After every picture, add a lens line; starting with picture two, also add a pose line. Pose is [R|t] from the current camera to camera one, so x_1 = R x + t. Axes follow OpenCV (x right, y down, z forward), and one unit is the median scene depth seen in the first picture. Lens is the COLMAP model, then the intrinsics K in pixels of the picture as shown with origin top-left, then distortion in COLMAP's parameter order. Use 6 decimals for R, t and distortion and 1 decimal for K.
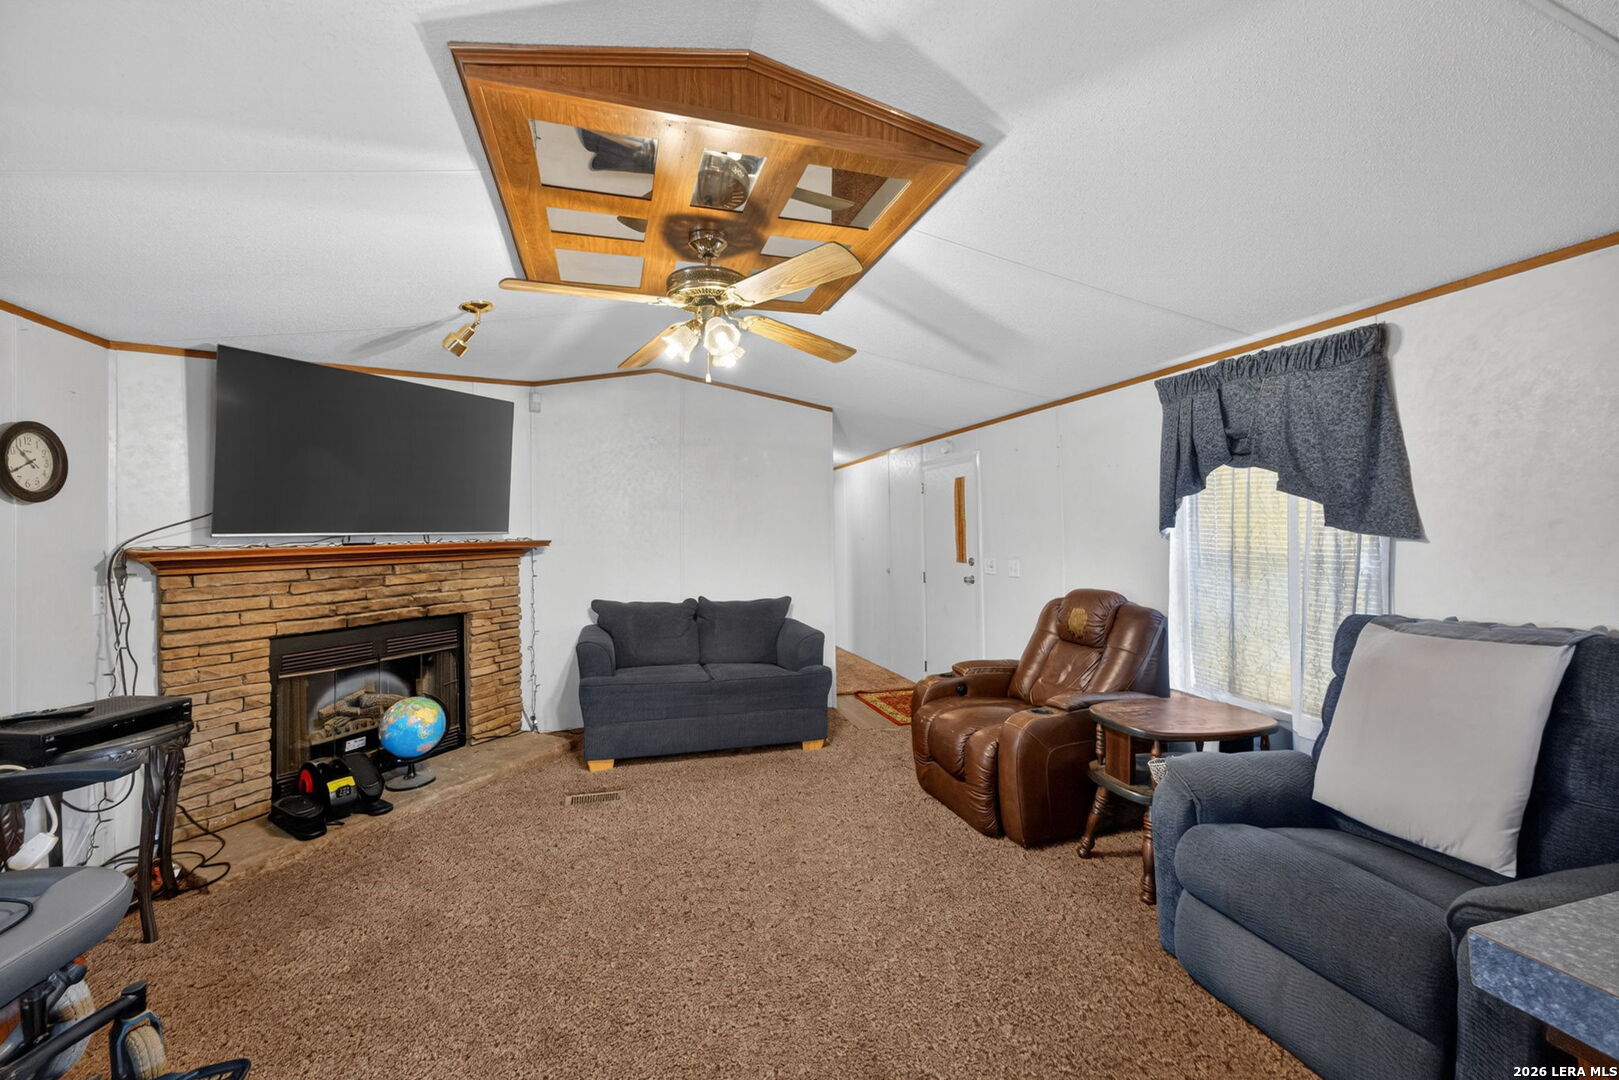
lens RADIAL K [[571.7, 0, 735.9], [0, 571.7, 534.2], [0, 0, 1]] dist [-0.013910, 0.000175]
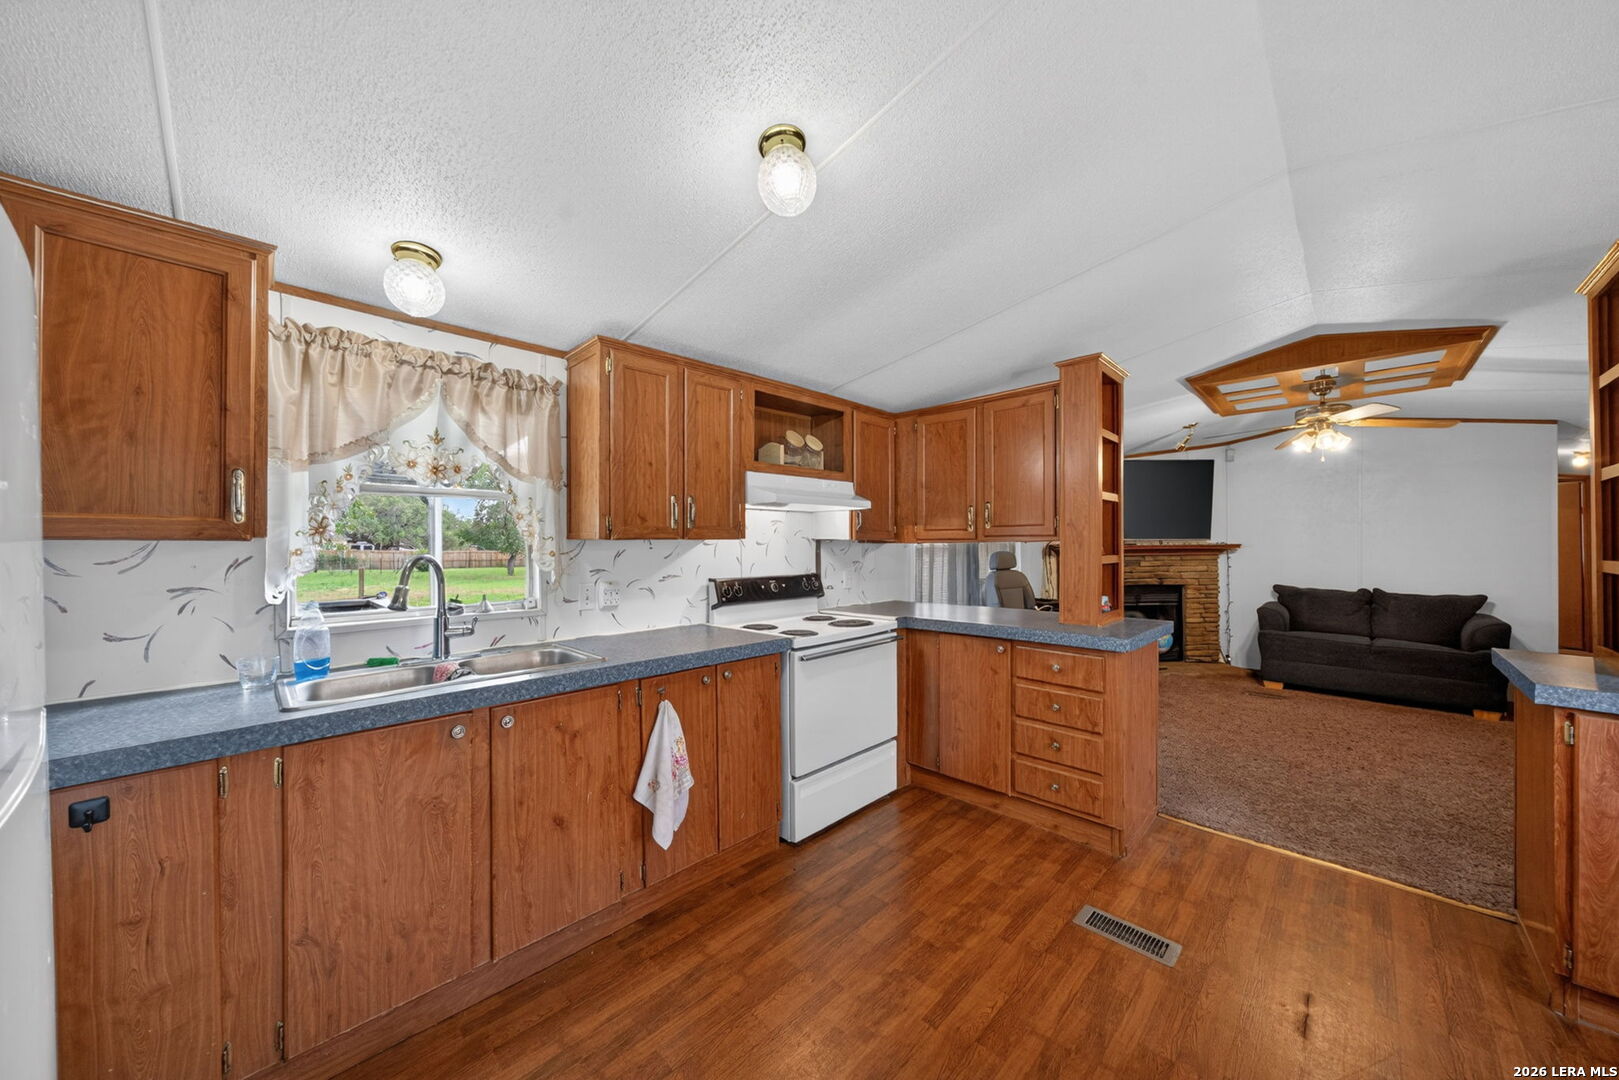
lens RADIAL K [[571.7, 0, 824.8], [0, 571.7, 542.7], [0, 0, 1]] dist [-0.013910, 0.000175]
pose [[0.549911, 0.006124, -0.835201, 0.374290], [-0.001654, 0.999979, 0.006243, -0.000299], [0.835222, -0.002052, 0.549909, -0.872804]]
